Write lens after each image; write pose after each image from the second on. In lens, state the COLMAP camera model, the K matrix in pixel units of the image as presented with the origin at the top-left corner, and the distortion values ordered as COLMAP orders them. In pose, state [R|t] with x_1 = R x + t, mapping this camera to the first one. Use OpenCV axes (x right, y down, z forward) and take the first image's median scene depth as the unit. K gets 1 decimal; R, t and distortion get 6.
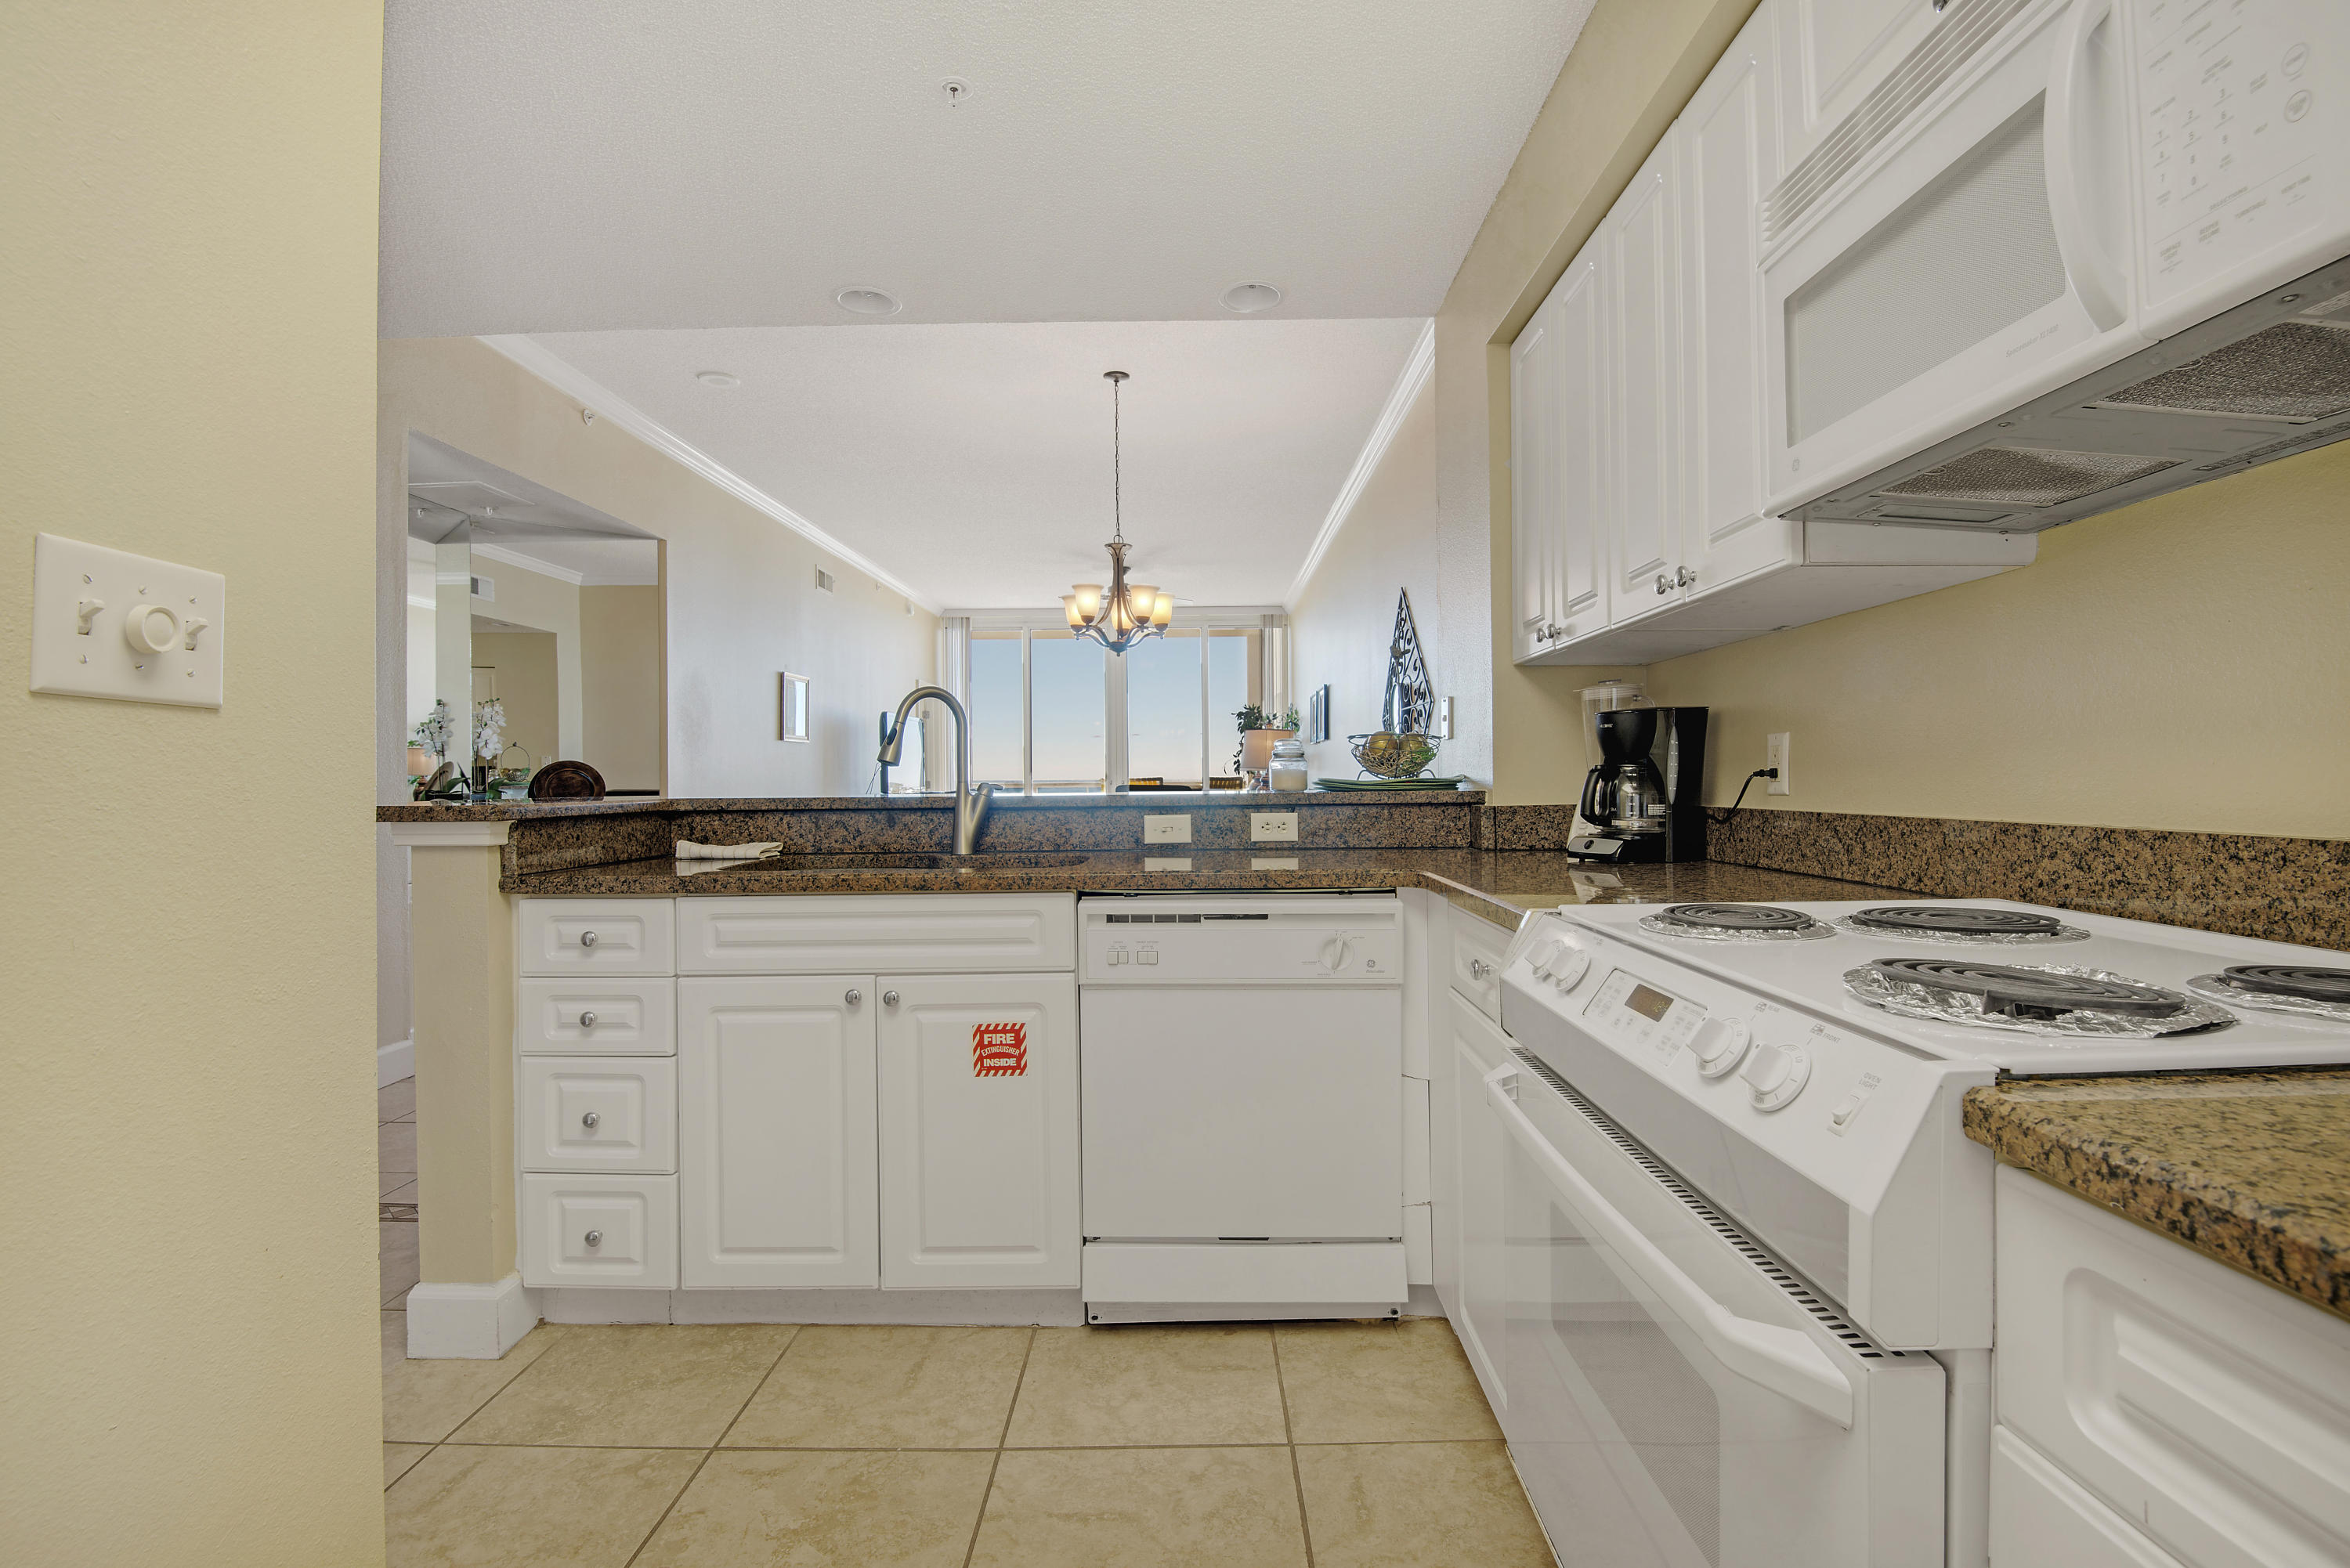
lens RADIAL K [[1094.3, 0, 1215.5], [0, 1094.3, 784.6], [0, 0, 1]] dist [-0.031890, -0.003161]
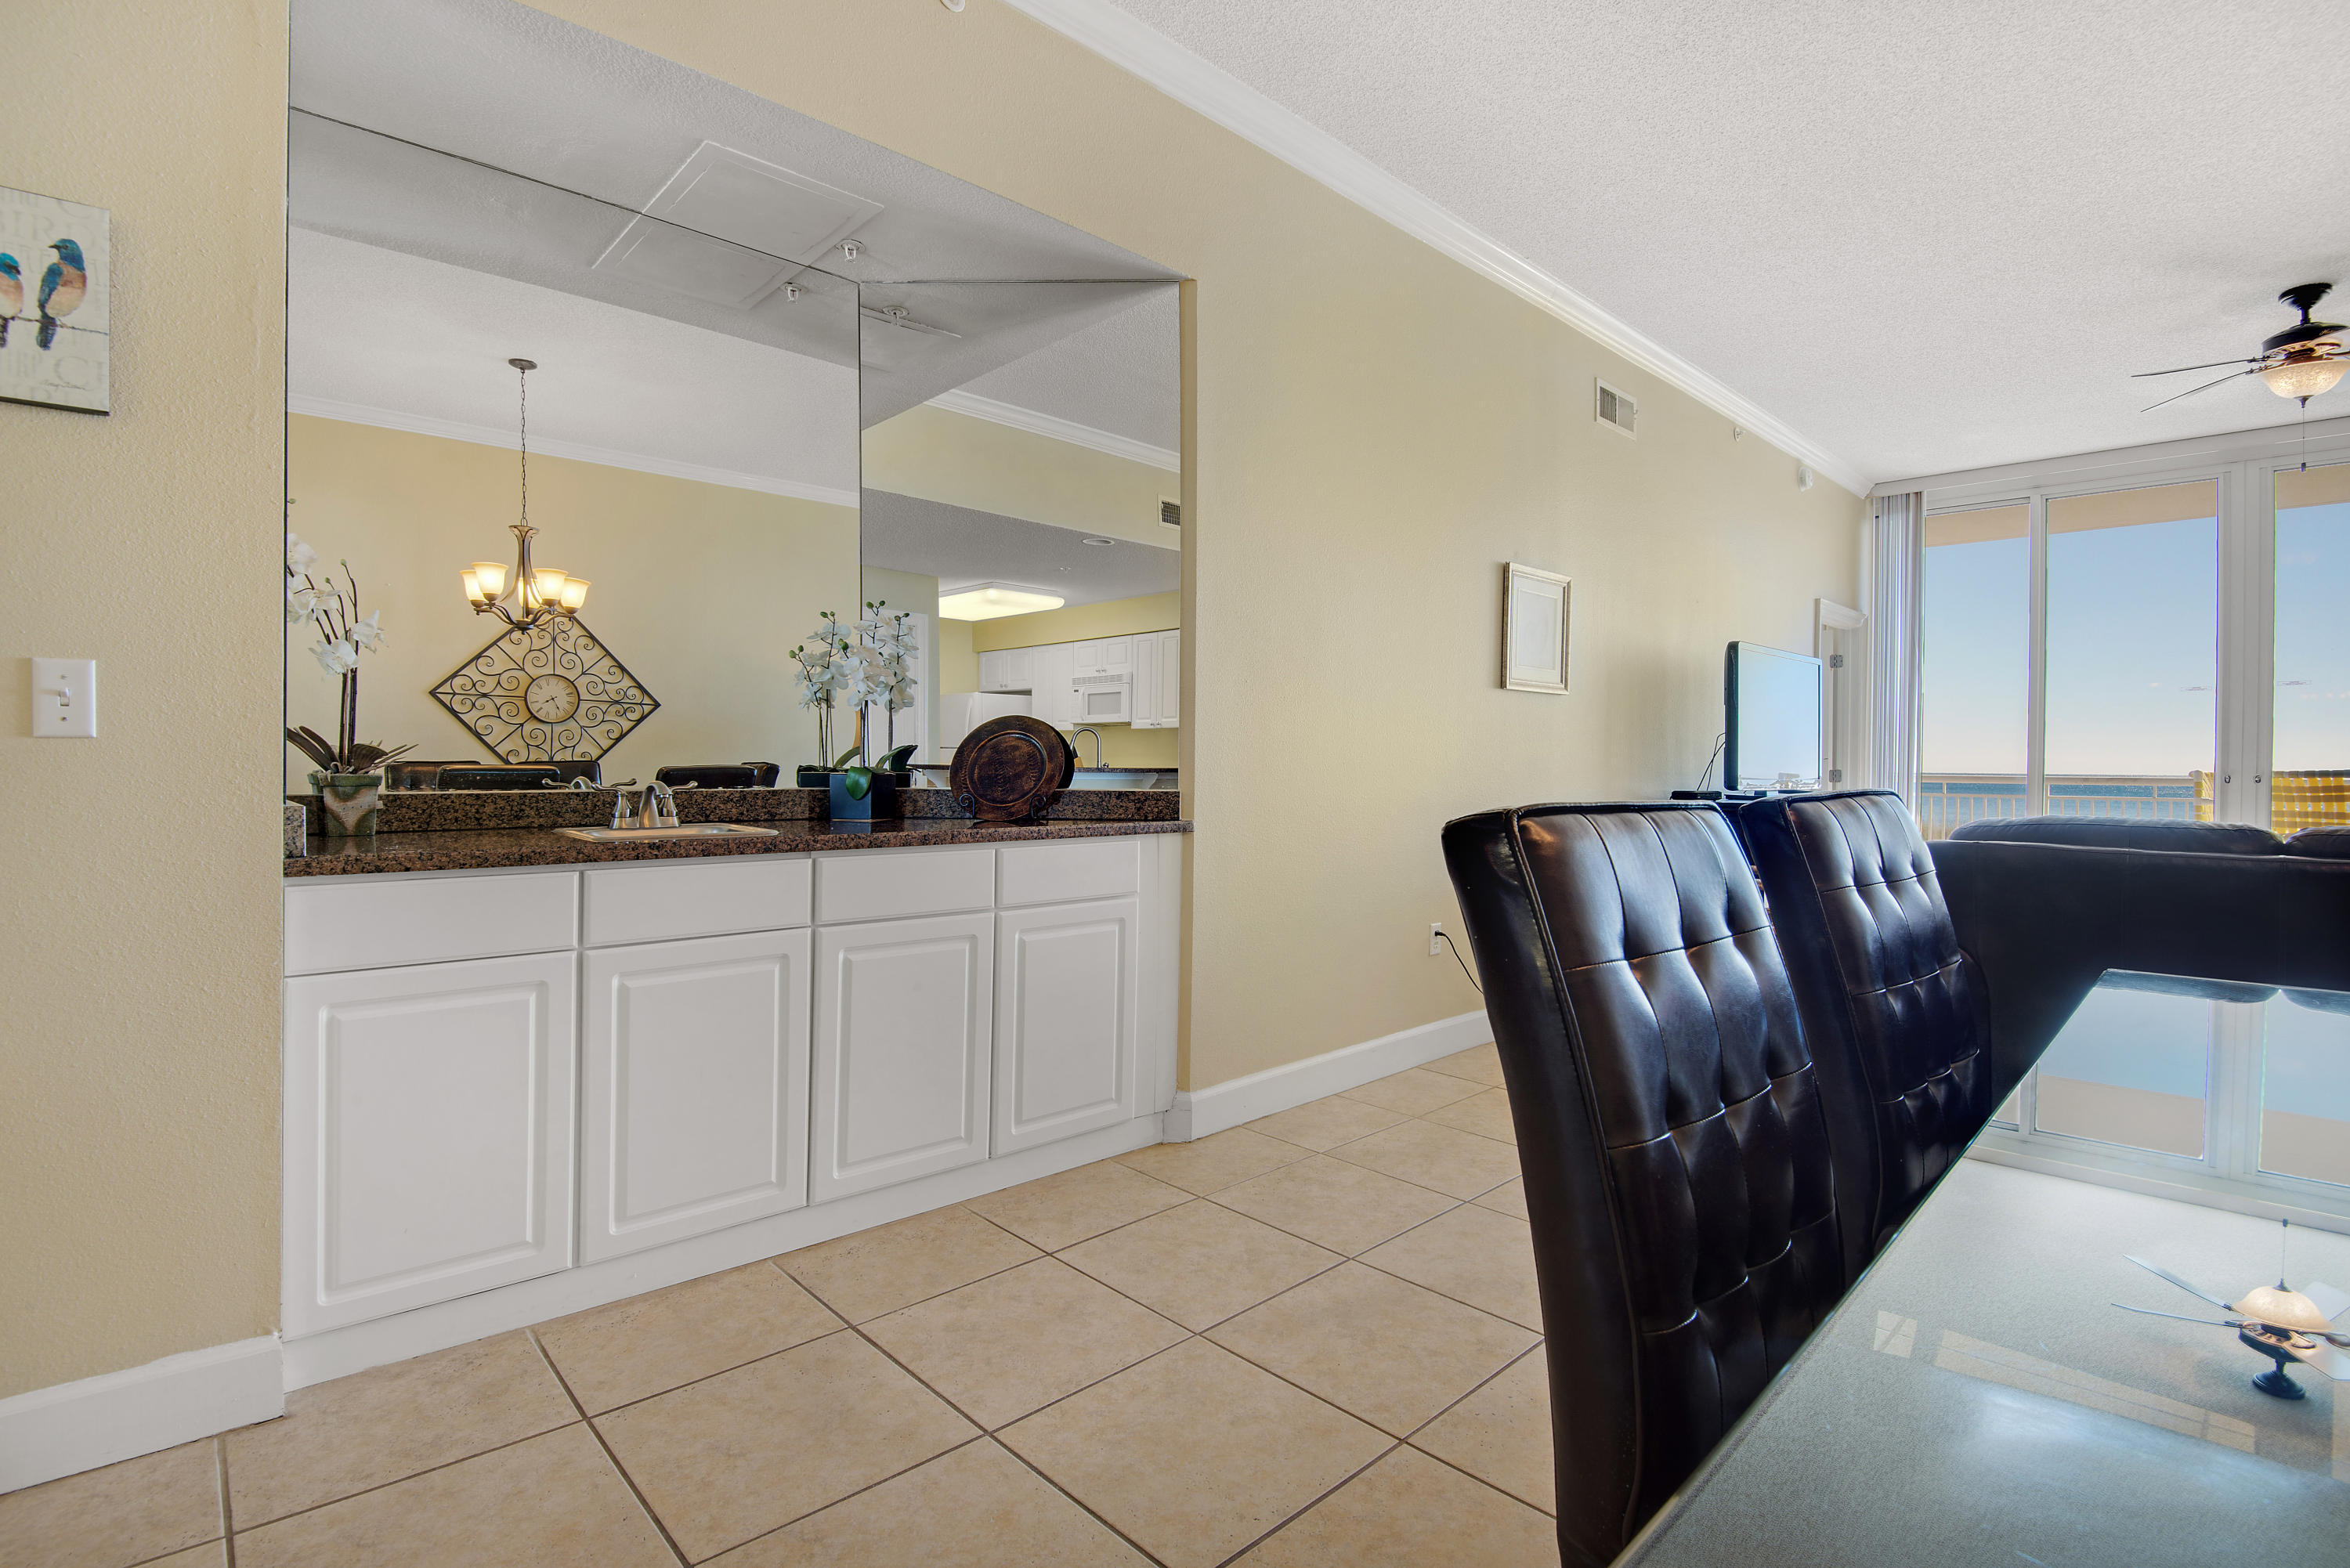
lens RADIAL K [[1094.3, 0, 1166.4], [0, 1094.3, 778.6], [0, 0, 1]] dist [-0.031890, -0.003161]
pose [[0.668869, 0.031034, -0.742732, -0.373572], [-0.021150, 0.999518, 0.022717, -0.014023], [0.743079, 0.000514, 0.669203, 1.840873]]
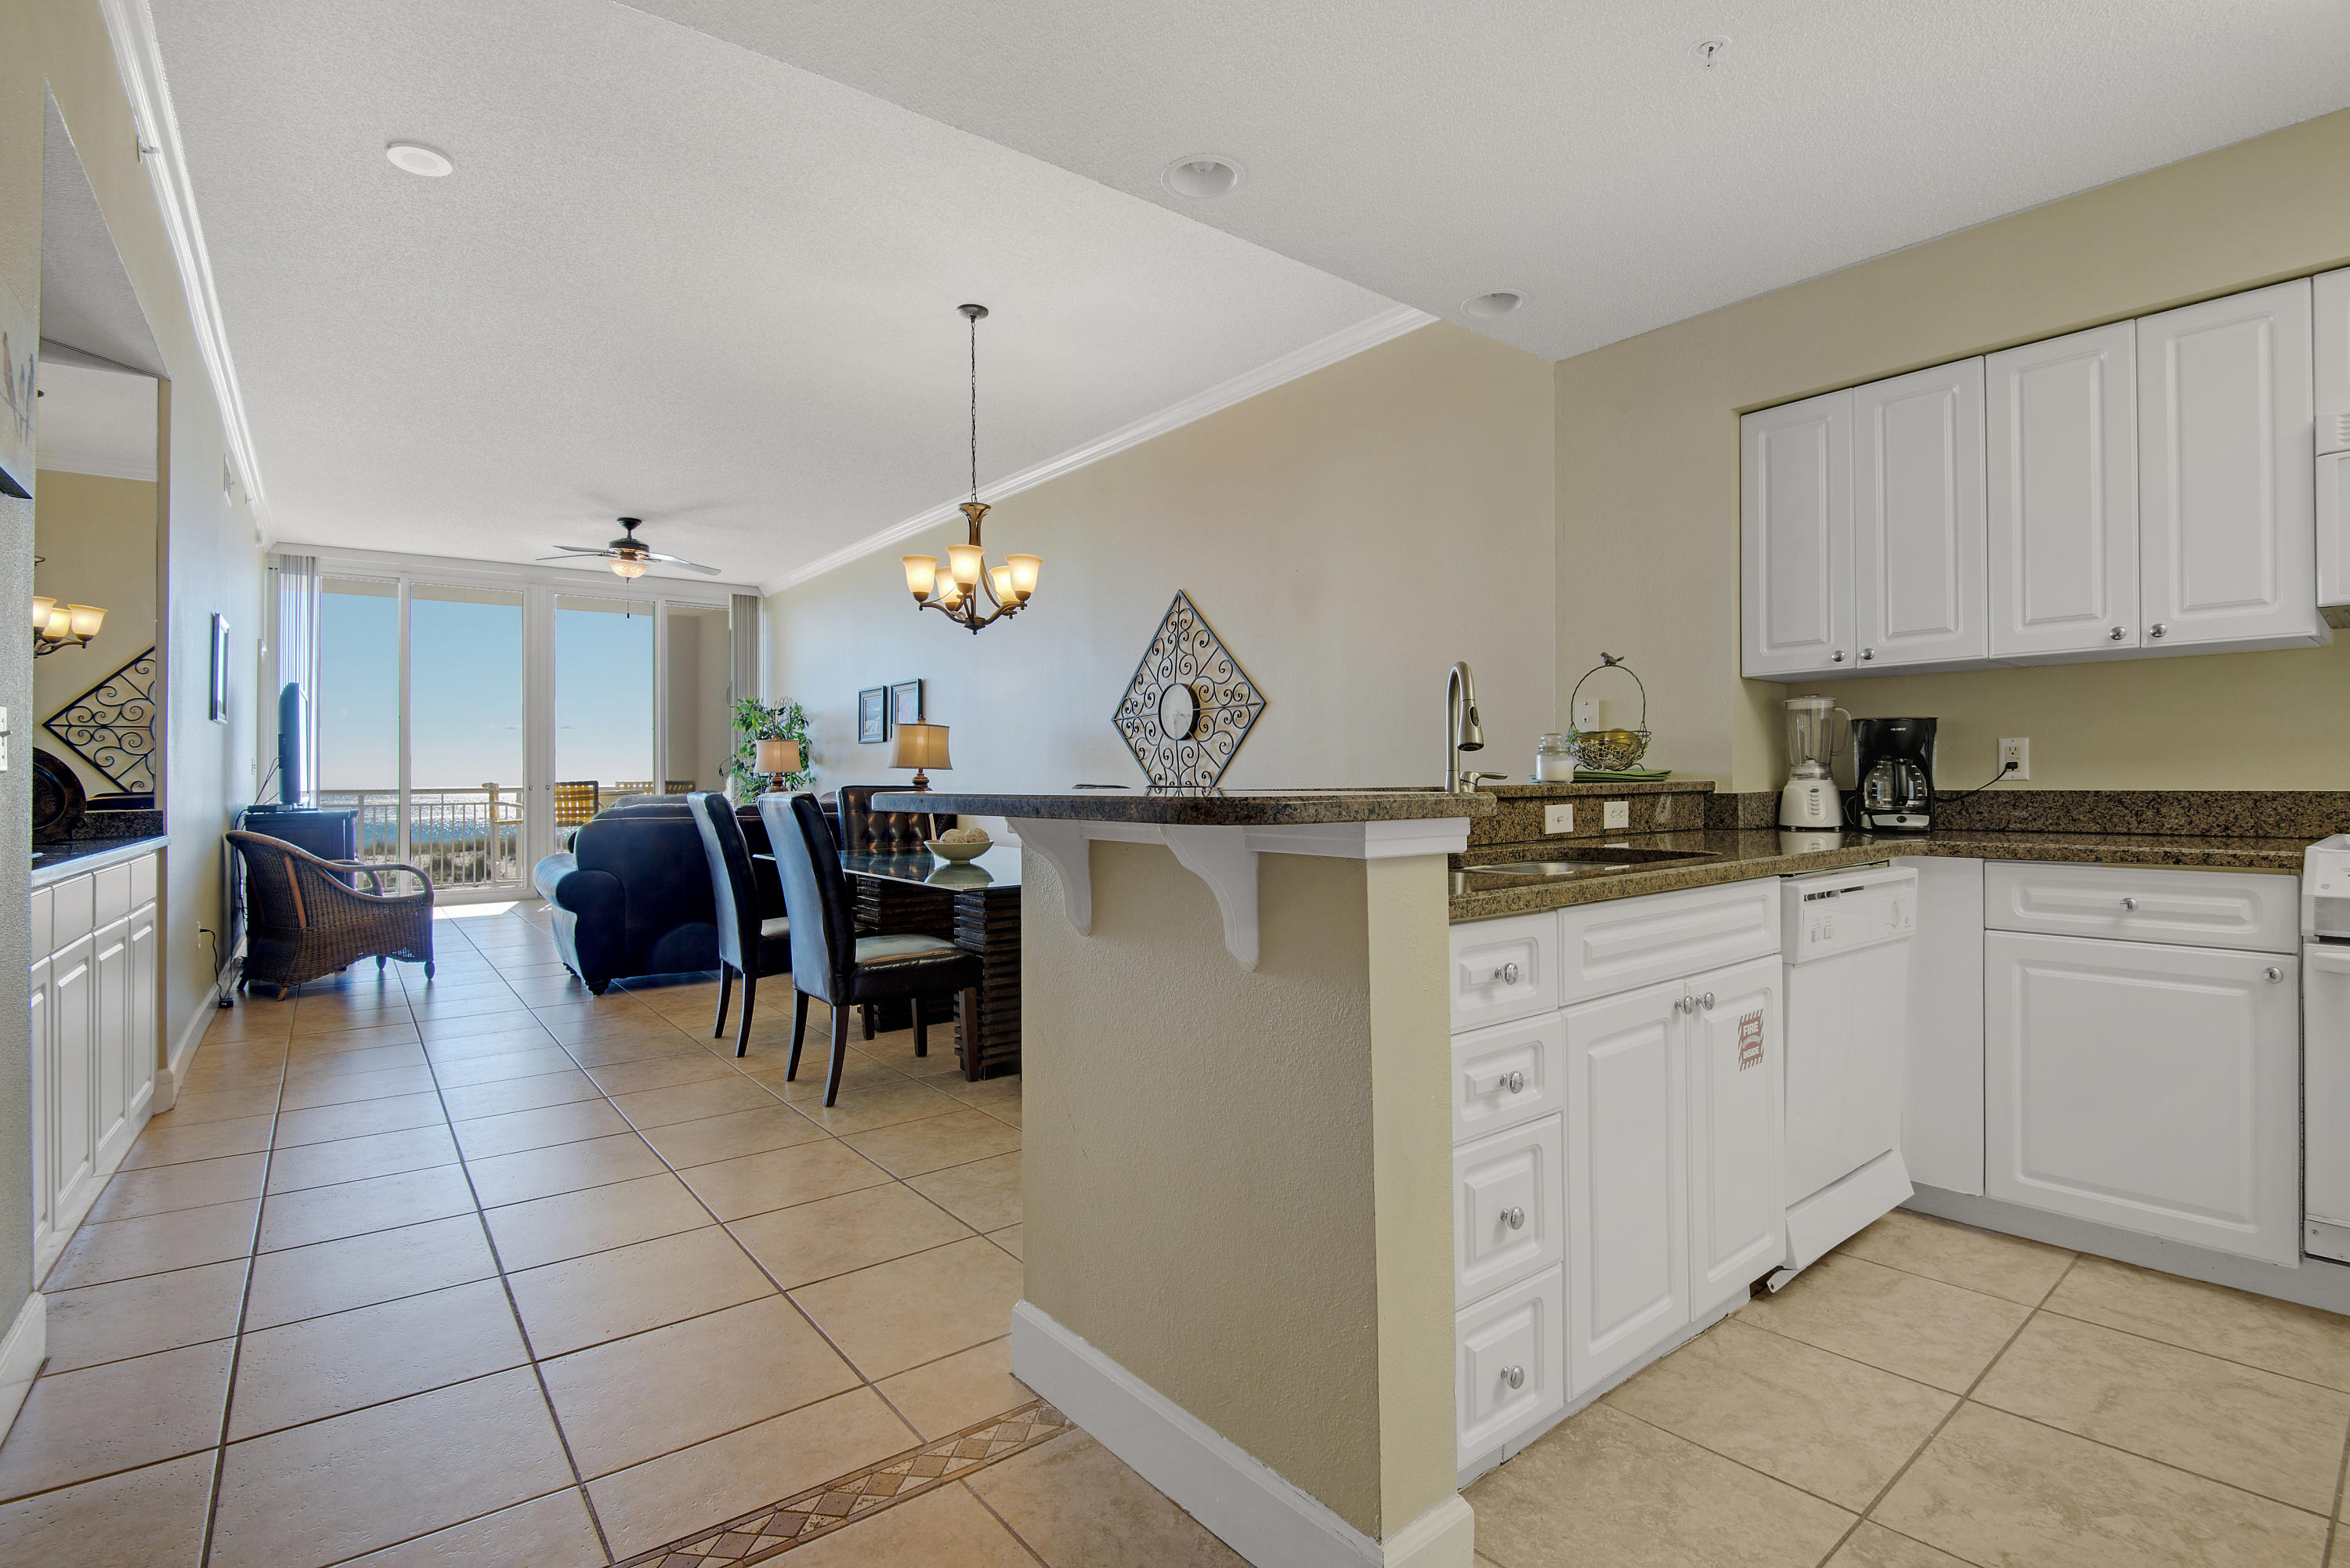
lens RADIAL K [[1094.3, 0, 1213.4], [0, 1094.3, 771.7], [0, 0, 1]] dist [-0.031890, -0.003161]
pose [[0.784293, 0.005687, 0.620365, -1.173029], [0.005651, 0.999851, -0.016311, 0.014508], [-0.620365, 0.016299, 0.784144, 0.521136]]
